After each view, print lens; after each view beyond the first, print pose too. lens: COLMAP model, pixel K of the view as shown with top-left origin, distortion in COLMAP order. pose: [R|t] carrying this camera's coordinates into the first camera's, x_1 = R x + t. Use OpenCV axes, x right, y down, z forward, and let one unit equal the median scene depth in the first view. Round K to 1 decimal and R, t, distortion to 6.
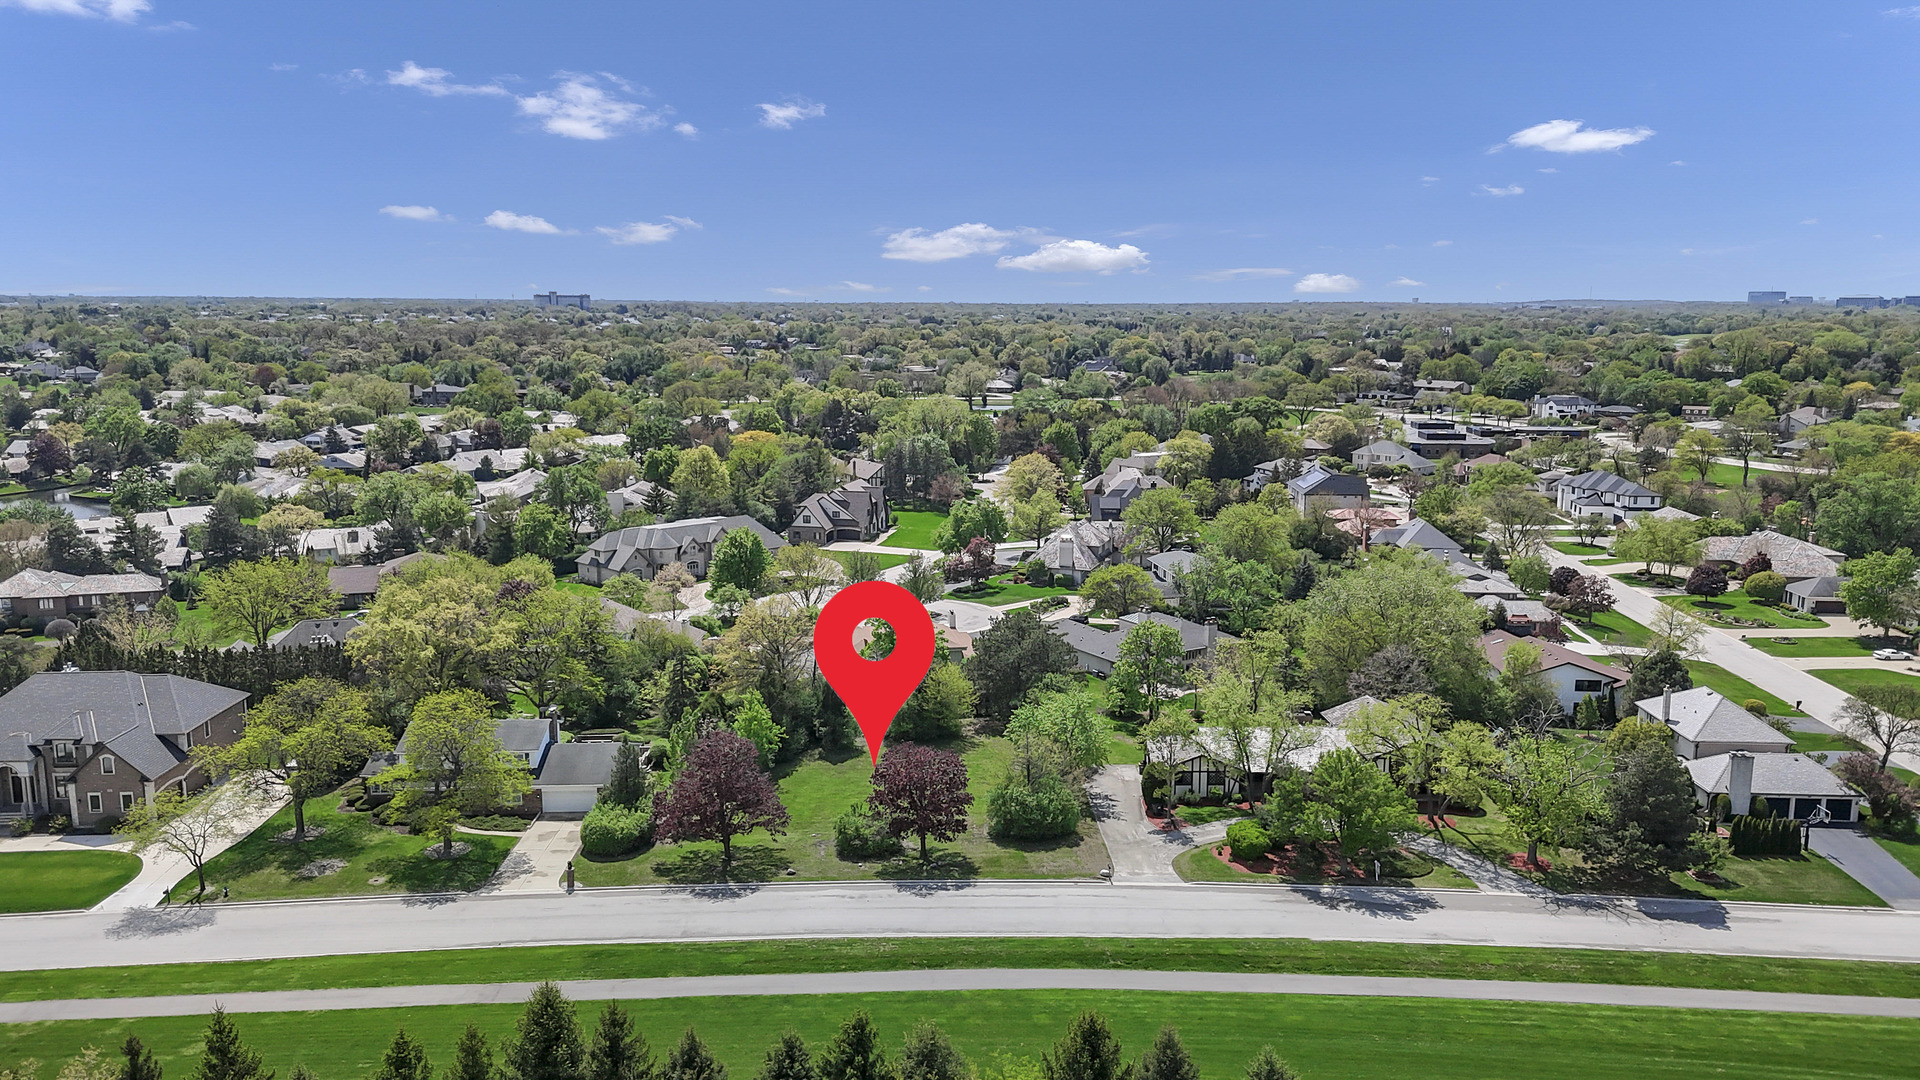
lens RADIAL K [[1397.7, 0, 960.0], [0, 1397.7, 540.0], [0, 0, 1]] dist [0.087400, -0.087079]
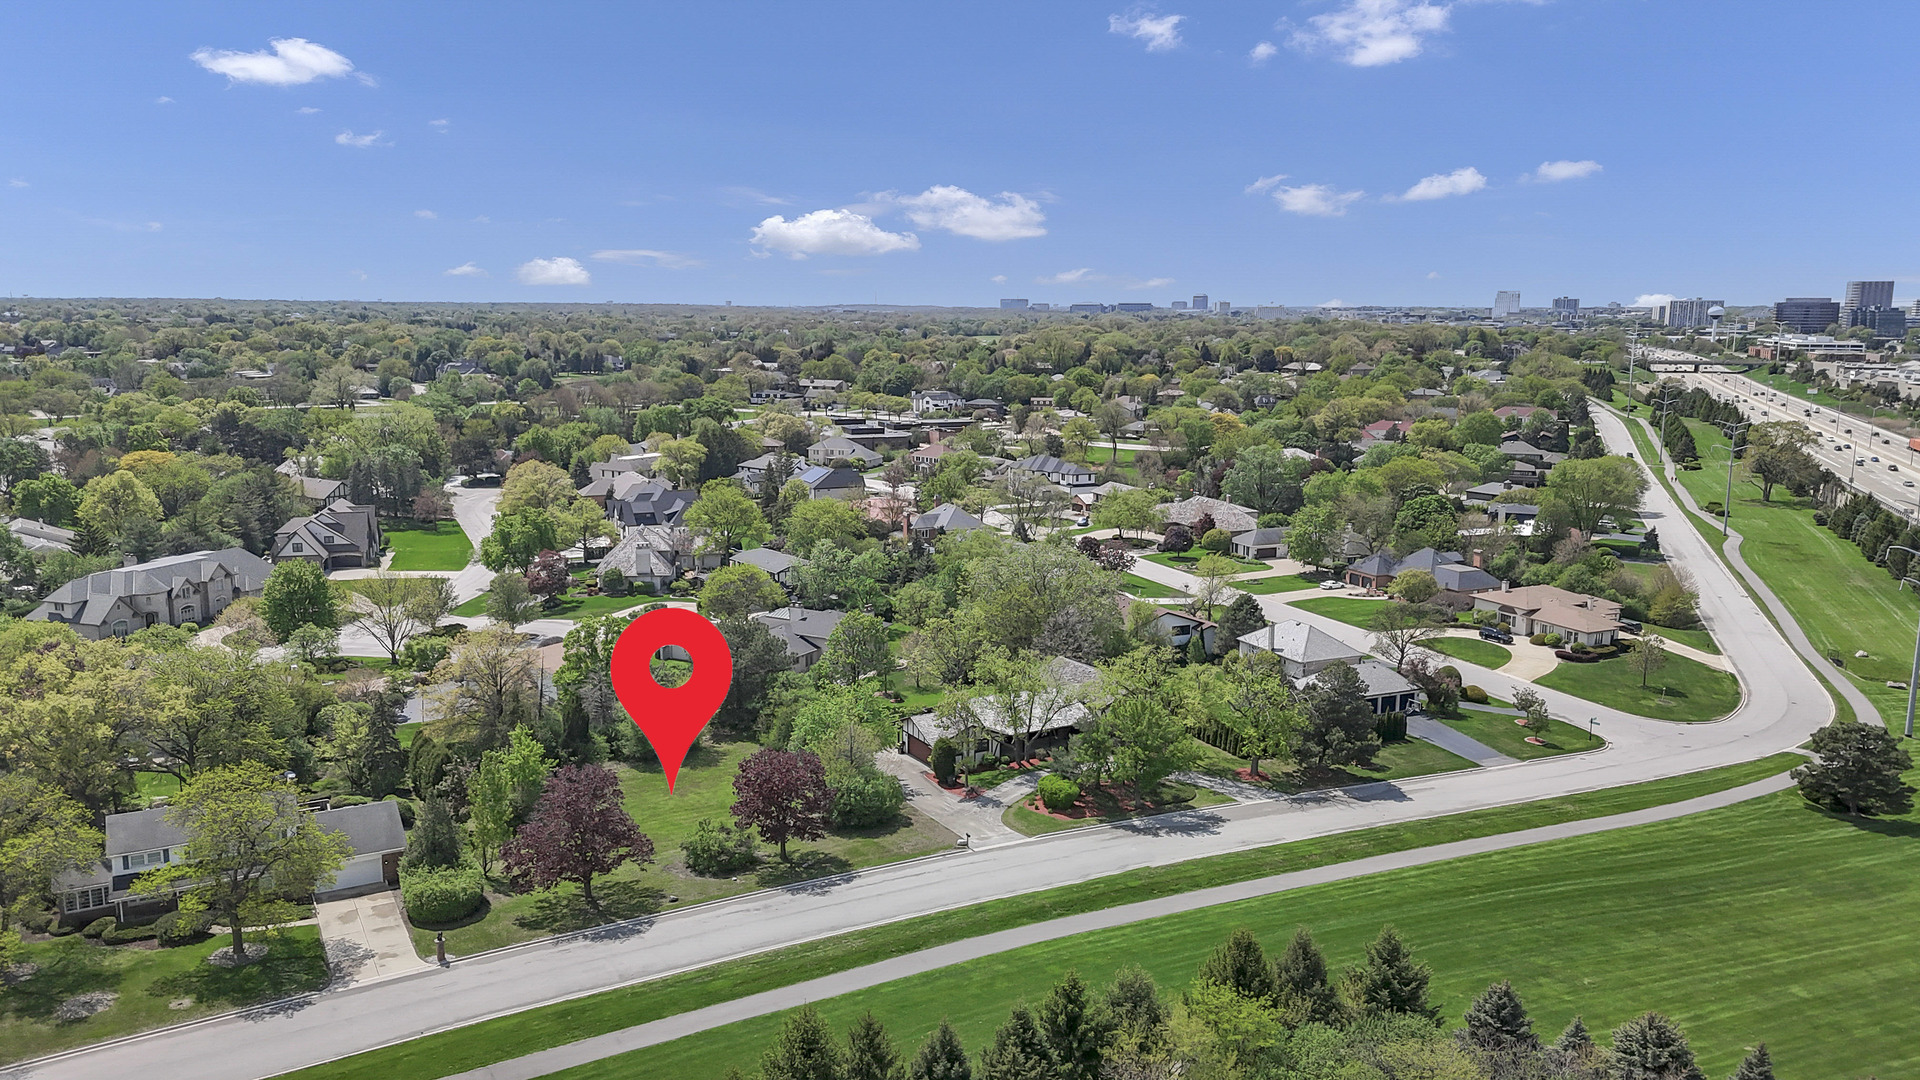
lens RADIAL K [[1397.7, 0, 960.0], [0, 1397.7, 540.0], [0, 0, 1]] dist [0.087400, -0.087079]
pose [[0.889307, -0.073274, 0.451403, -0.369481], [0.073802, 0.997137, 0.016463, -0.009040], [-0.451317, 0.018674, 0.892169, 0.050884]]
